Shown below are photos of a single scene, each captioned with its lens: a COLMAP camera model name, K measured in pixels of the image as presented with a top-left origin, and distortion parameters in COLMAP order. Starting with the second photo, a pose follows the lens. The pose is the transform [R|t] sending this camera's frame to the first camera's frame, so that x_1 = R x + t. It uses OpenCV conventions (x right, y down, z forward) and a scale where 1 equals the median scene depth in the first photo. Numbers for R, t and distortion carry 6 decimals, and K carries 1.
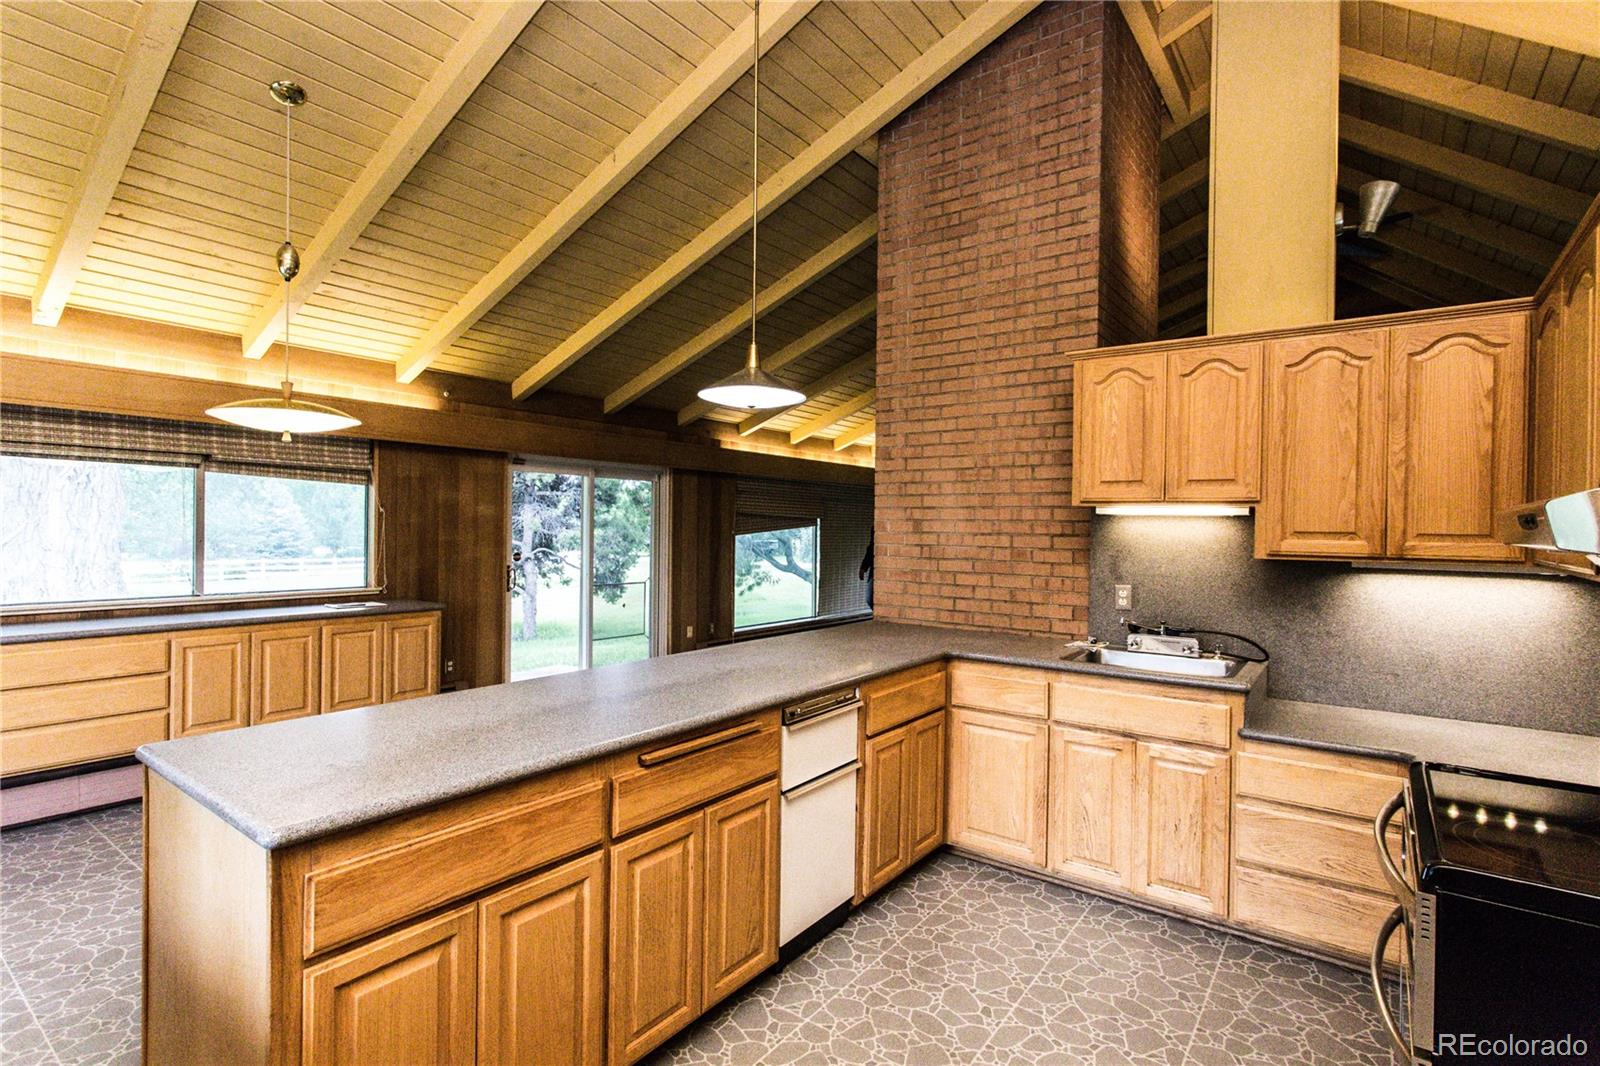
lens RADIAL K [[776.2, 0, 799.3], [0, 776.2, 526.0], [0, 0, 1]] dist [0.012307, 0.000239]
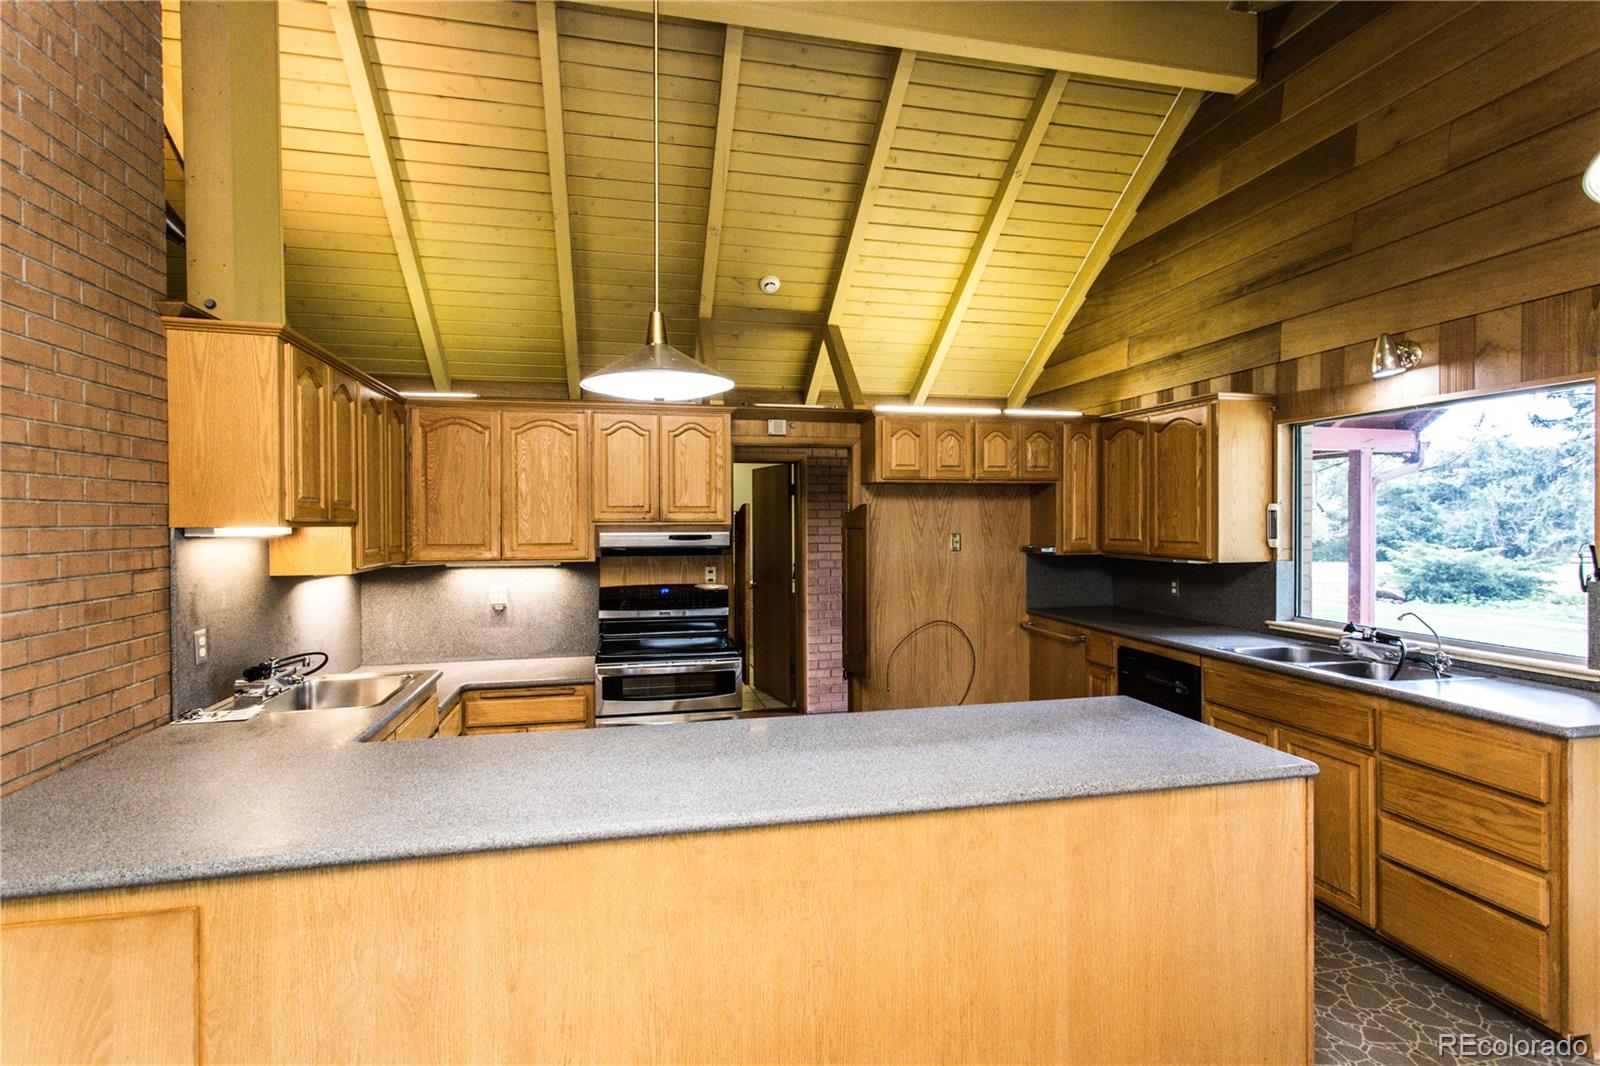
lens RADIAL K [[755.9, 0, 797.2], [0, 755.9, 530.8], [0, 0, 1]] dist [0.002380, 0.000396]
pose [[-0.758483, -0.021011, 0.651354, -0.437376], [-0.008767, 0.999719, 0.022039, -0.036270], [-0.651634, 0.011006, -0.758453, 1.034495]]
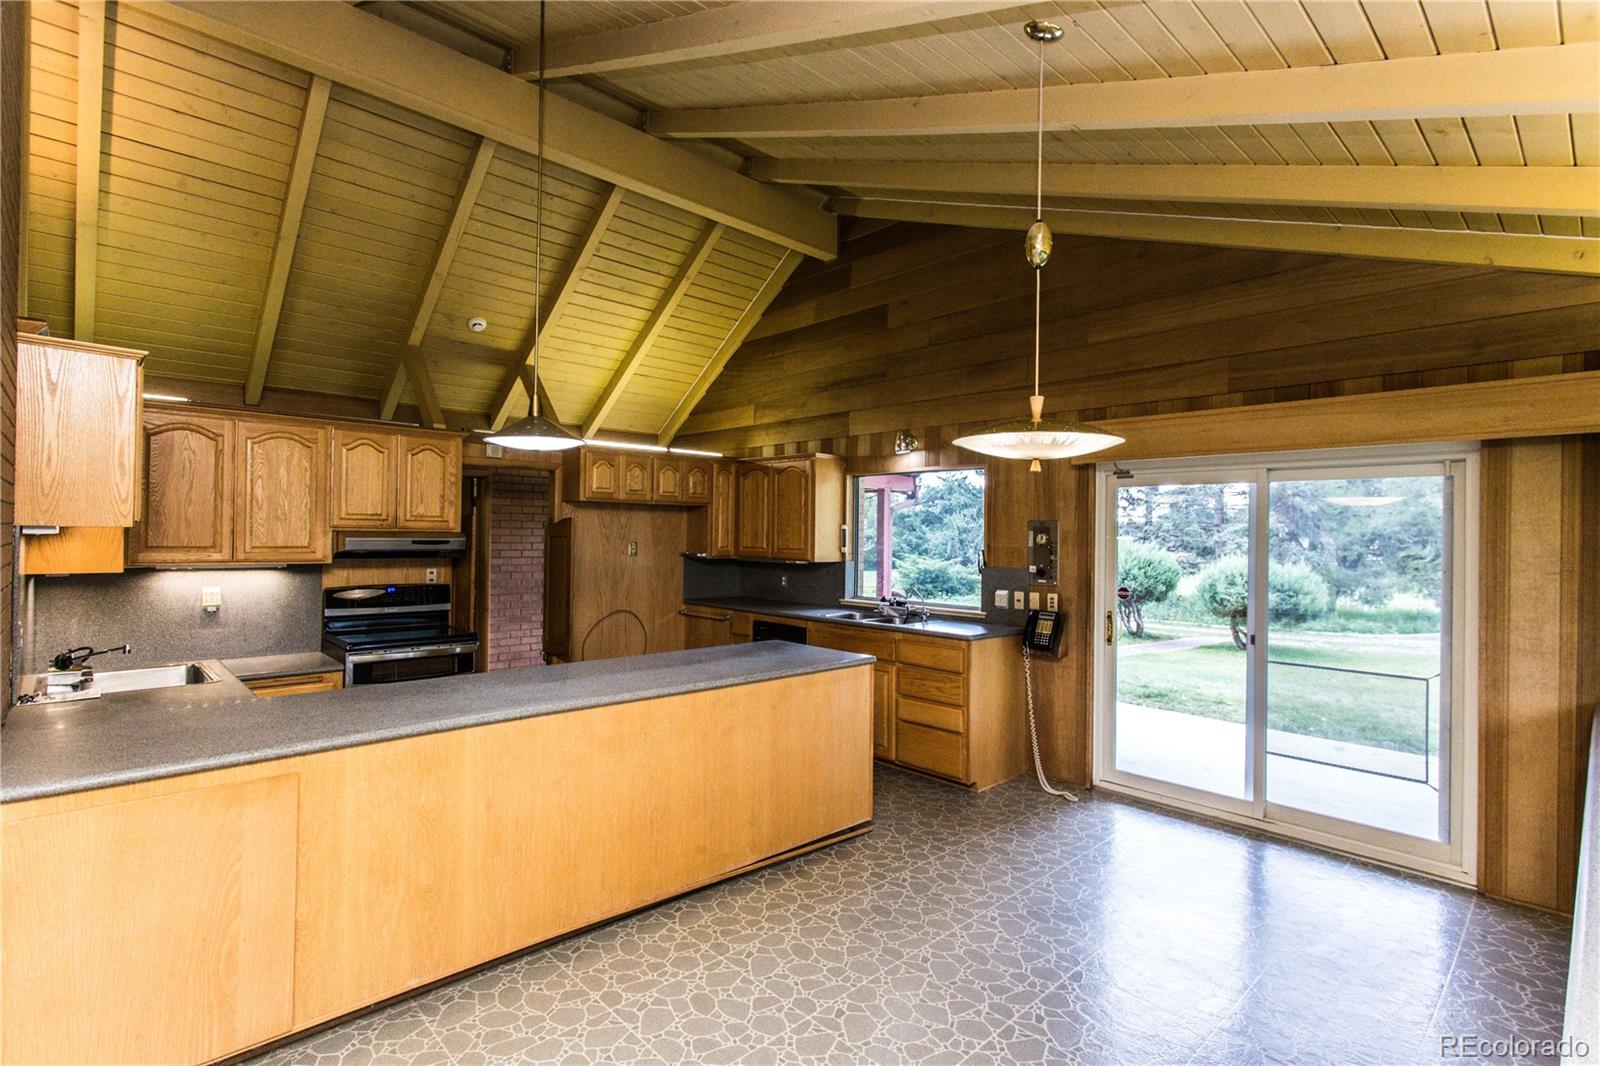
lens RADIAL K [[755.9, 0, 797.2], [0, 755.9, 530.8], [0, 0, 1]] dist [0.002380, 0.000396]
pose [[-0.984119, -0.027371, 0.175389, -0.444296], [-0.028706, 0.999575, -0.005080, -0.032347], [-0.175176, -0.010034, -0.984486, 1.430256]]
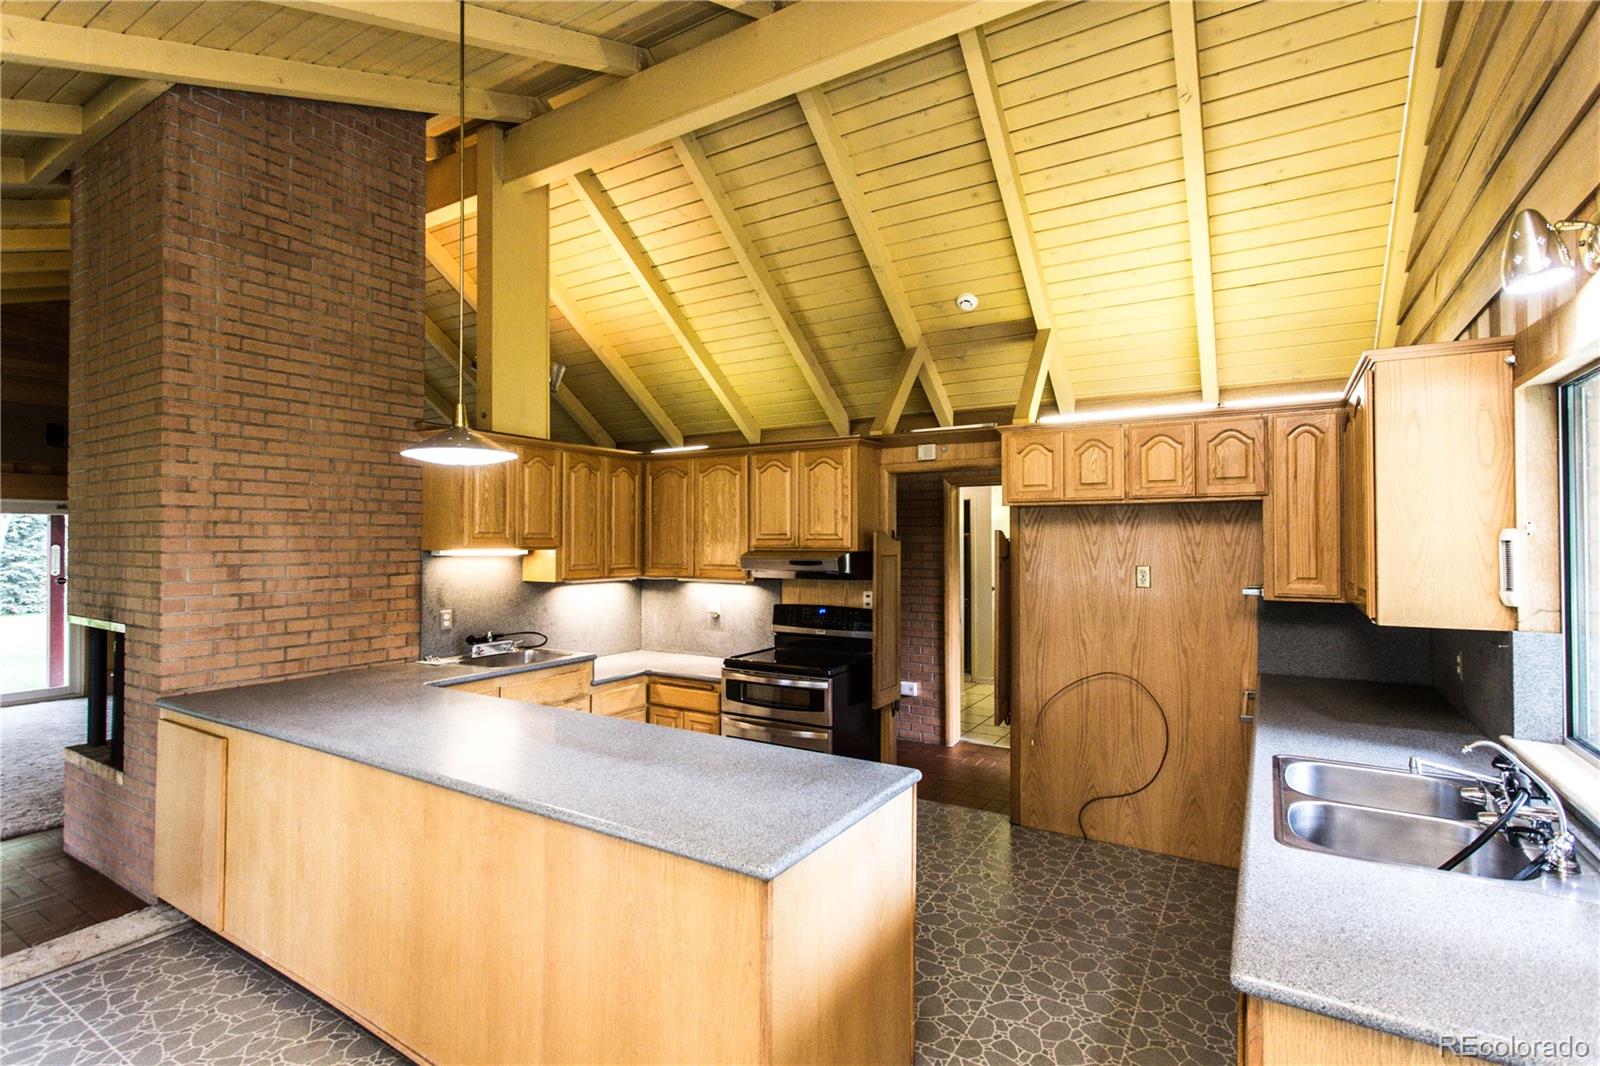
lens RADIAL K [[755.9, 0, 797.2], [0, 755.9, 530.8], [0, 0, 1]] dist [0.002380, 0.000396]
pose [[-0.085561, -0.001745, 0.996331, -0.767646], [-0.003647, 0.999992, 0.001438, -0.052045], [-0.996326, -0.003510, -0.085567, 0.465422]]
